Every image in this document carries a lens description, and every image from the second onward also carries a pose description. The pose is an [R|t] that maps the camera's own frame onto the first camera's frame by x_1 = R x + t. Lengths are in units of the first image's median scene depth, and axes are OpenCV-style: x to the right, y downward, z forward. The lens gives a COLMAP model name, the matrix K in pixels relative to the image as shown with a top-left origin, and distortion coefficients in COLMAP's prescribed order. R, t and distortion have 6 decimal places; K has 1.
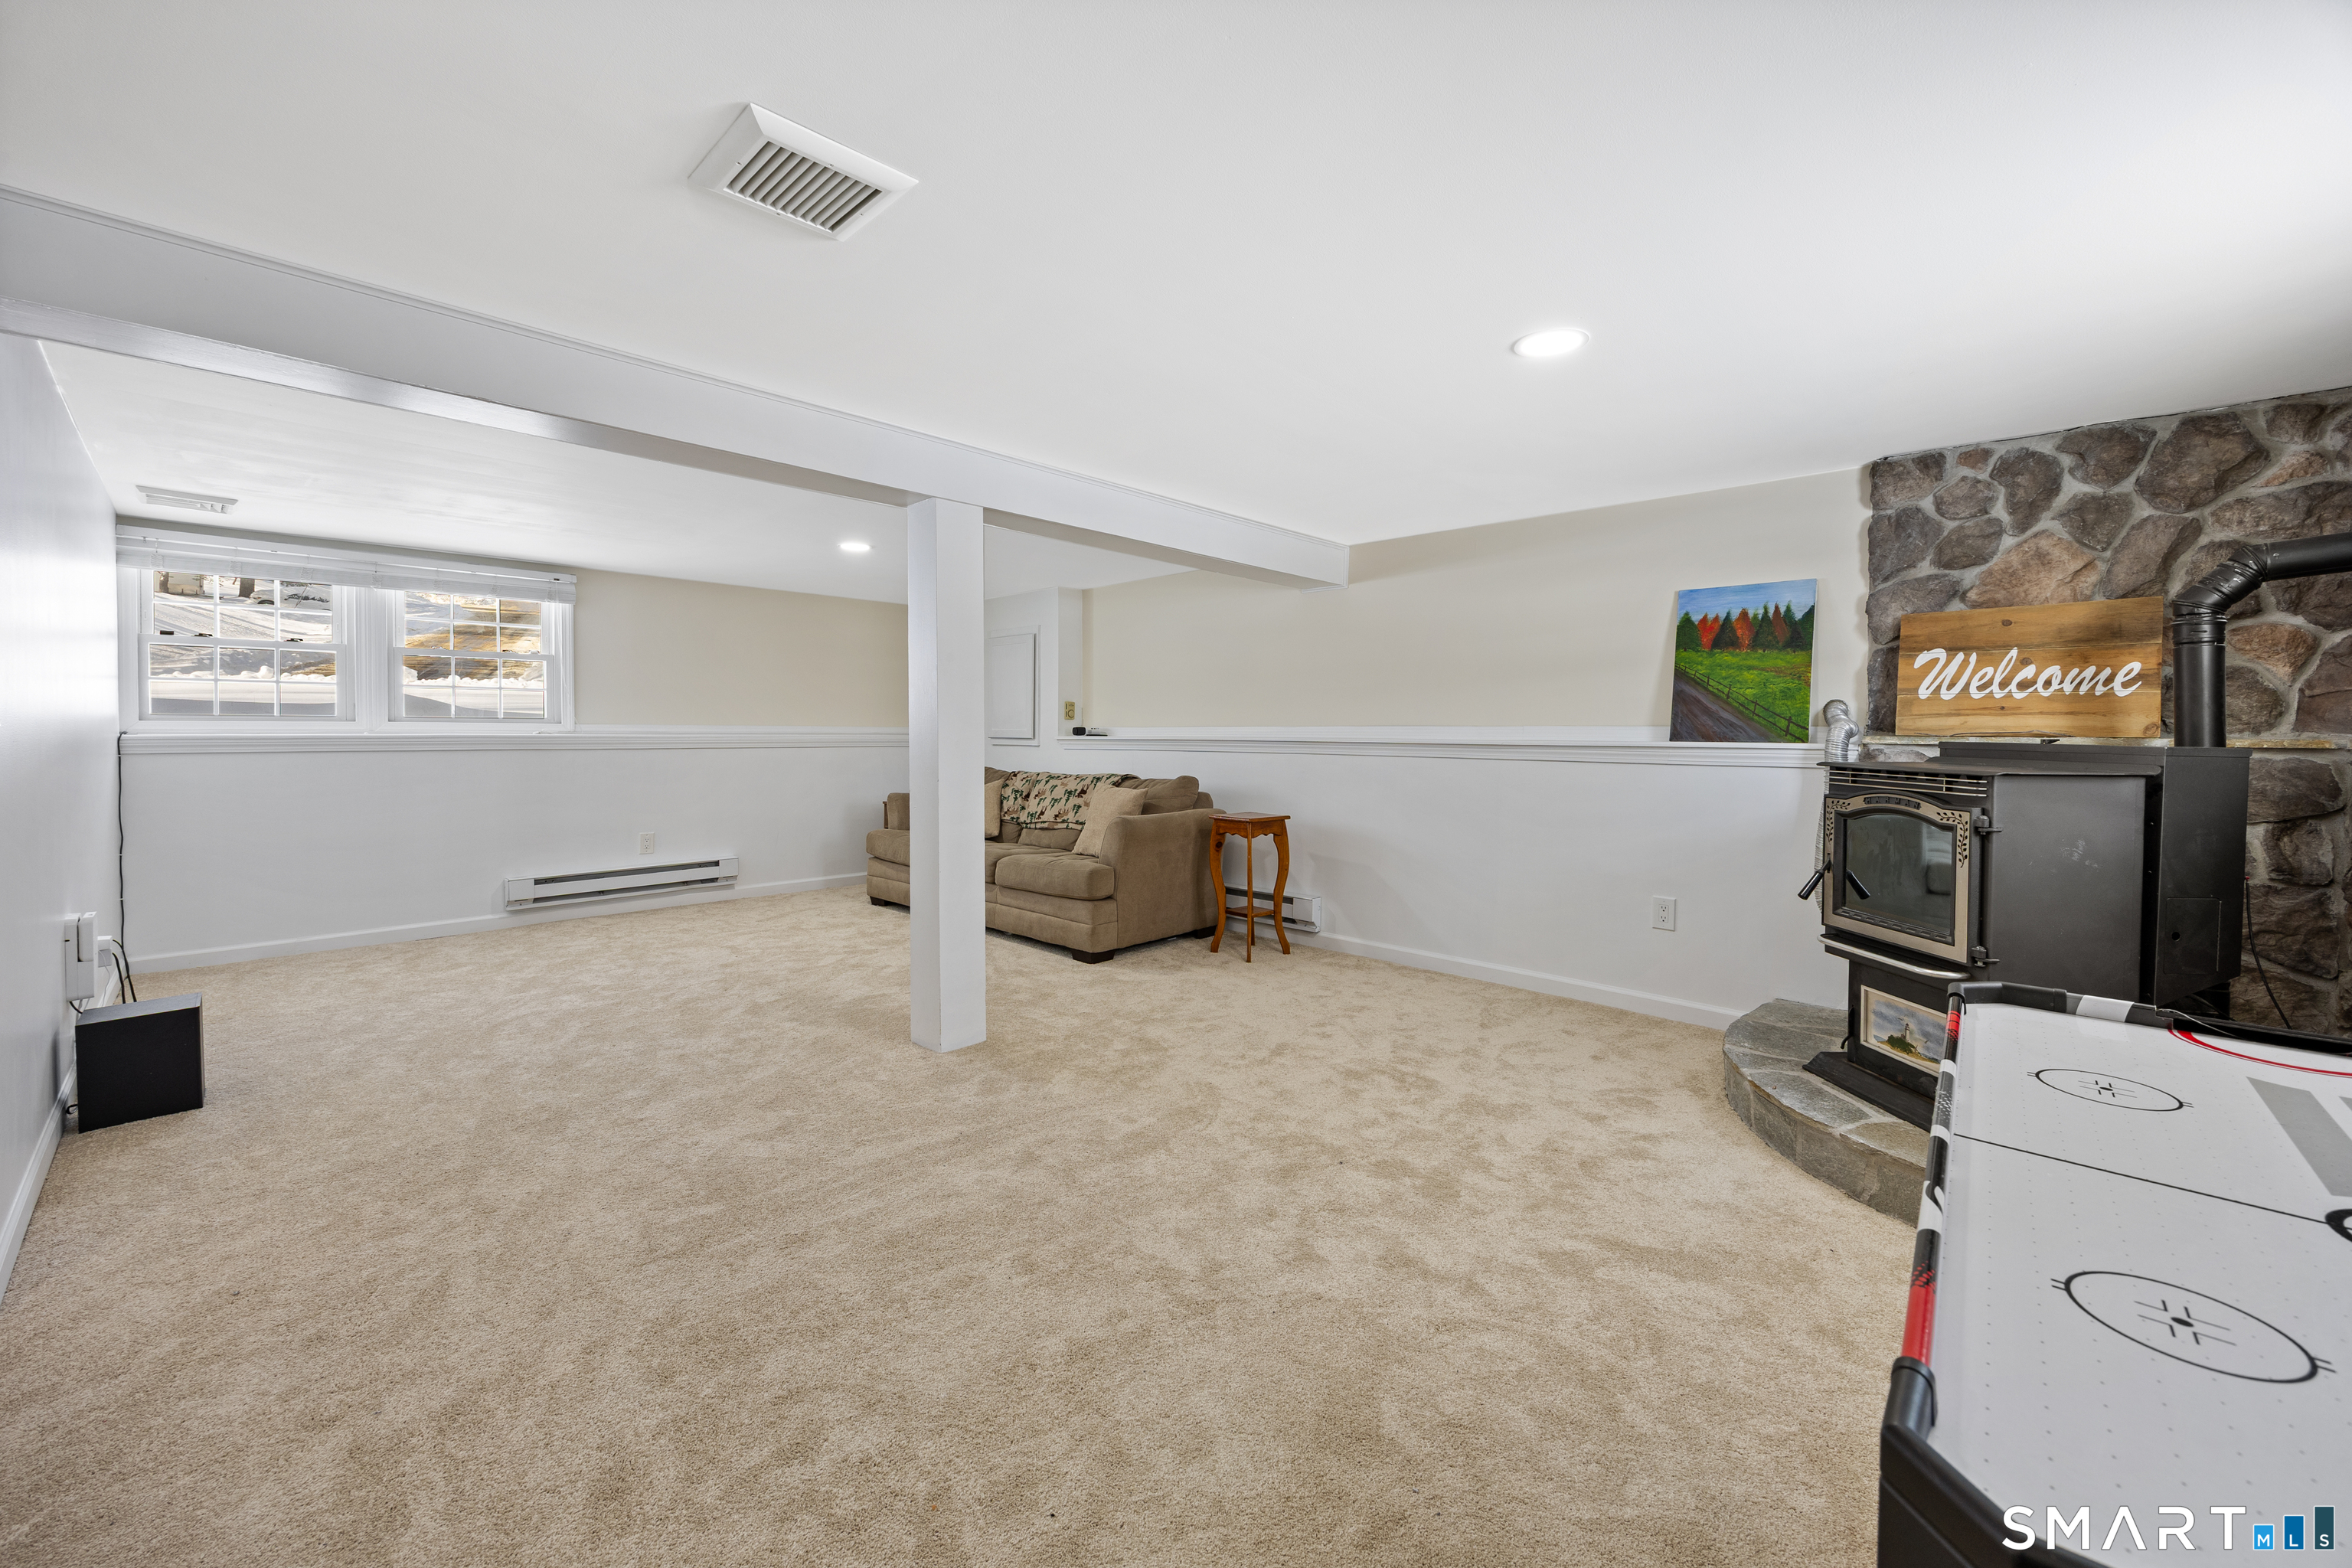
lens RADIAL K [[929.3, 0, 1177.2], [0, 929.3, 721.3], [0, 0, 1]] dist [-0.004175, -0.000196]
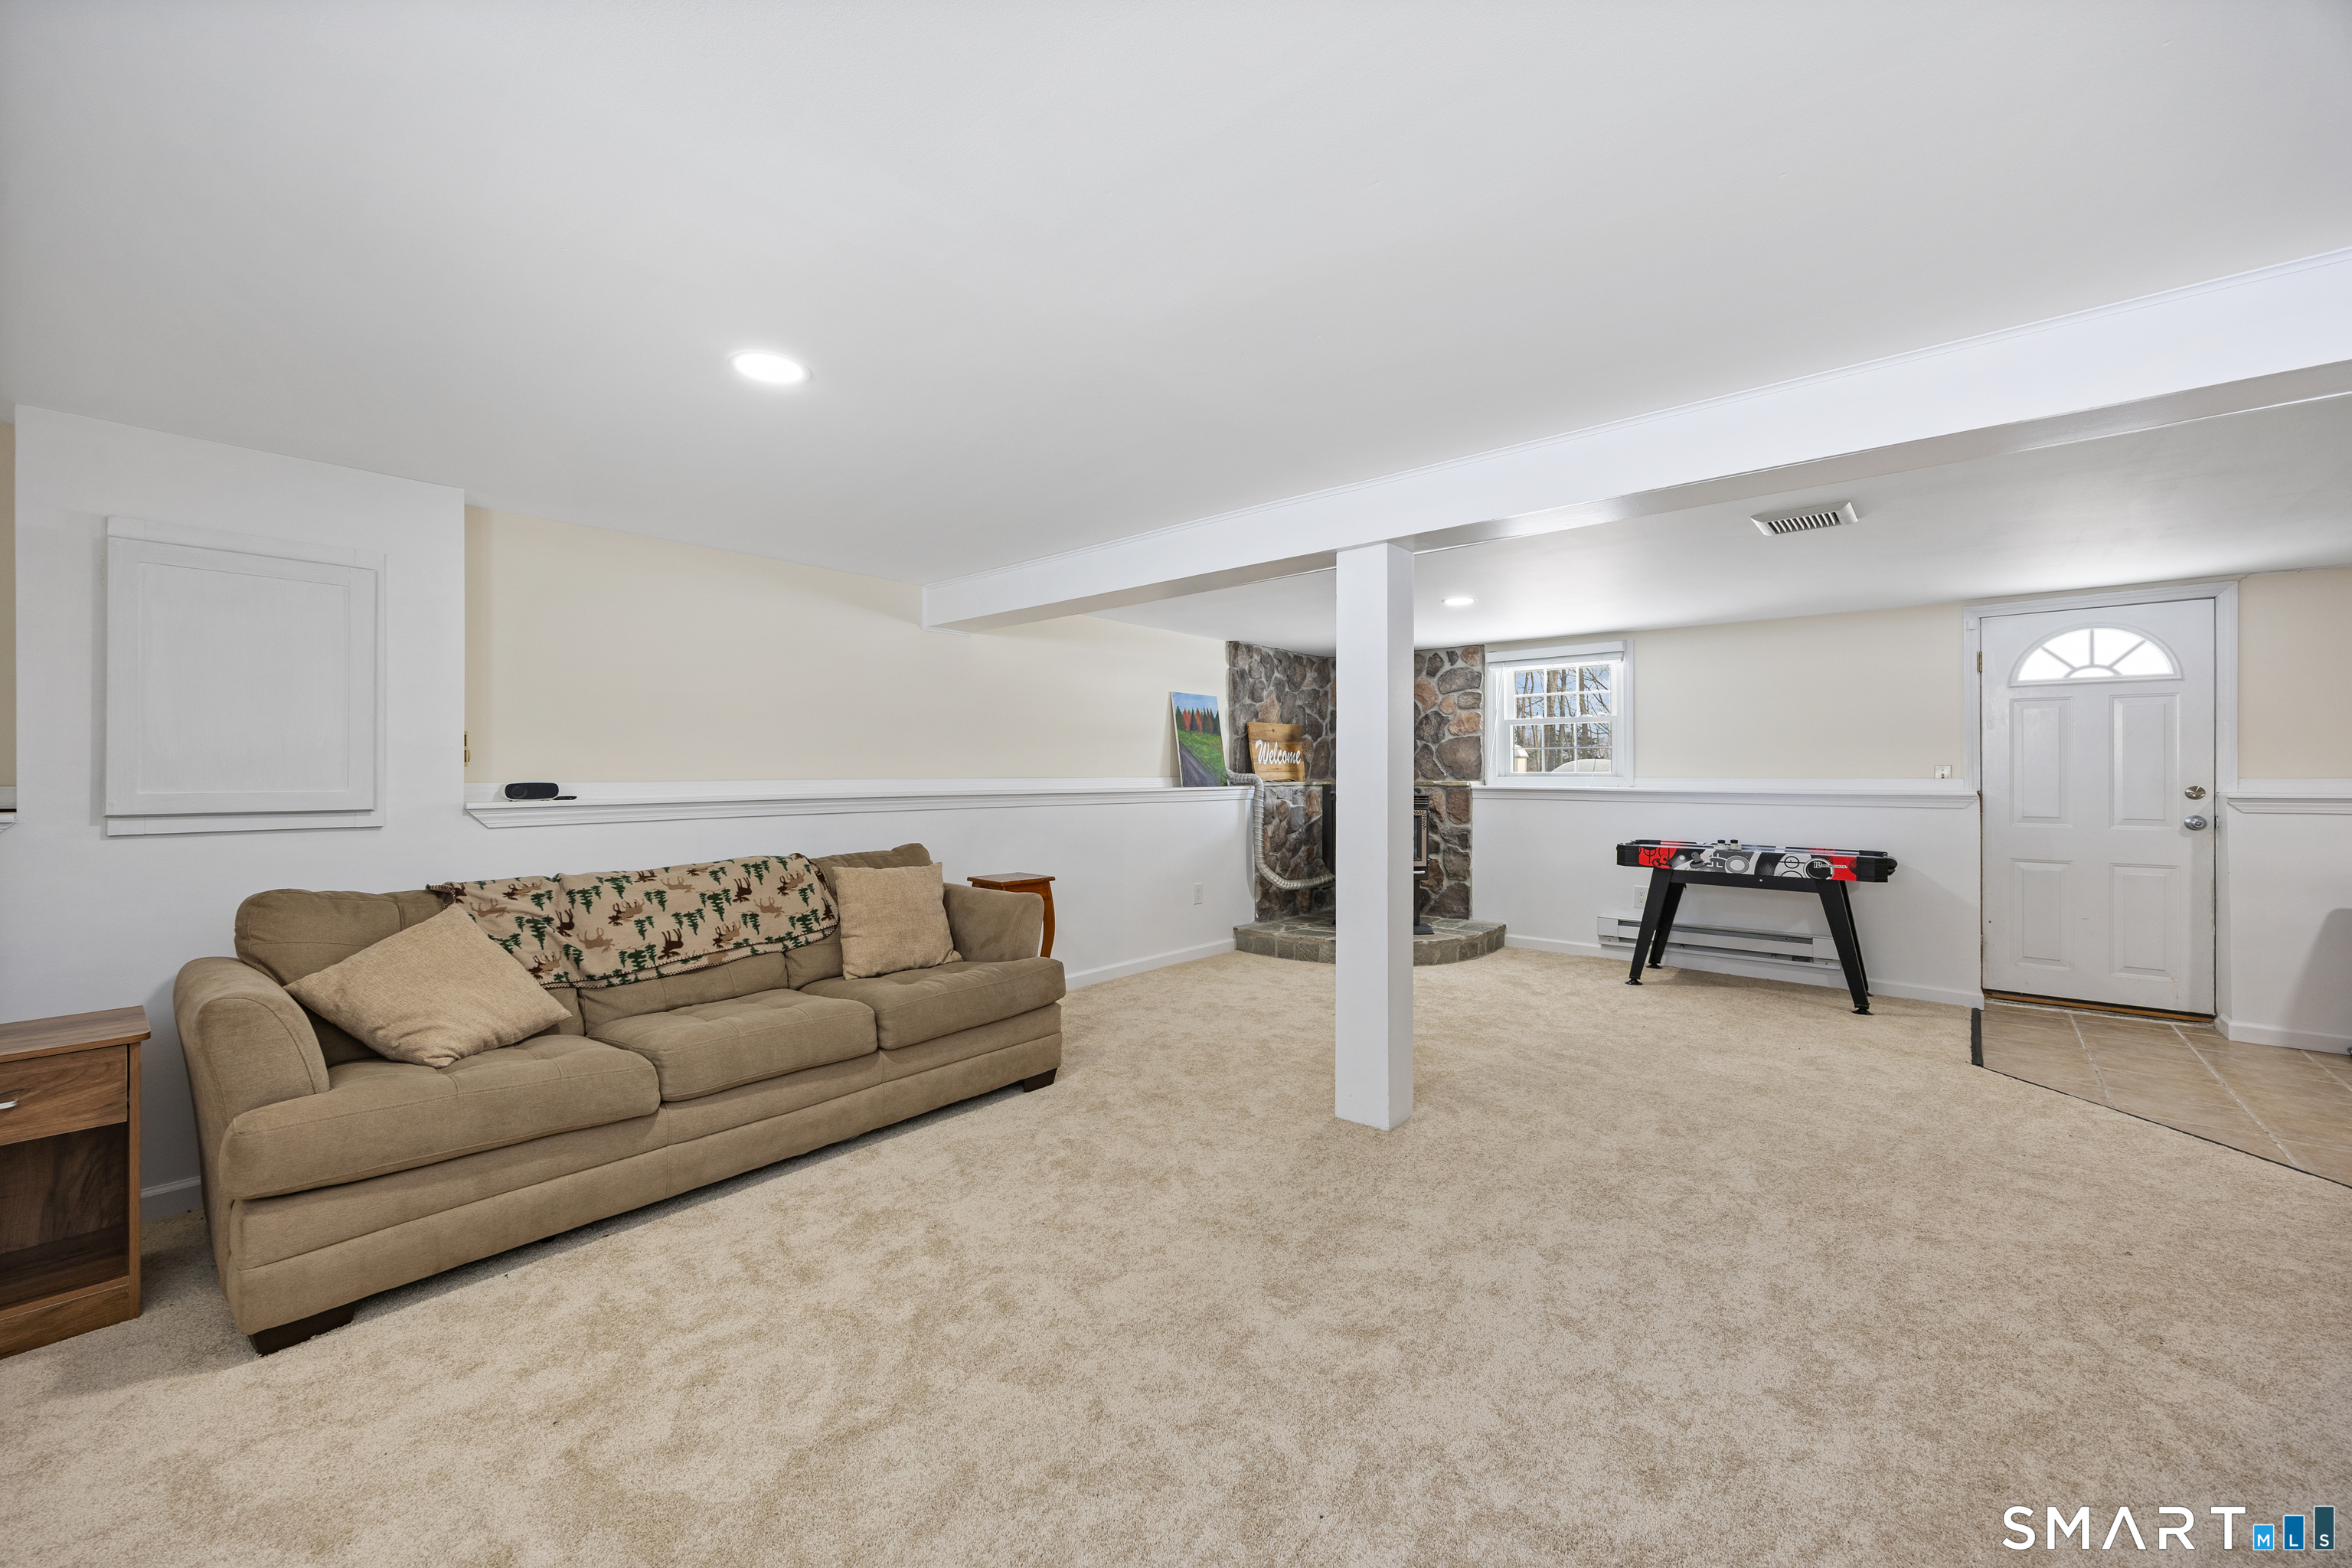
lens RADIAL K [[900.3, 0, 1176.0], [0, 900.3, 784.0], [0, 0, 1]] dist [-0.001785, -0.000059]
pose [[-0.059956, -0.009075, 0.998160, -1.138652], [-0.001577, 0.999958, 0.008996, 0.002564], [-0.998200, -0.001035, -0.059968, 1.249296]]
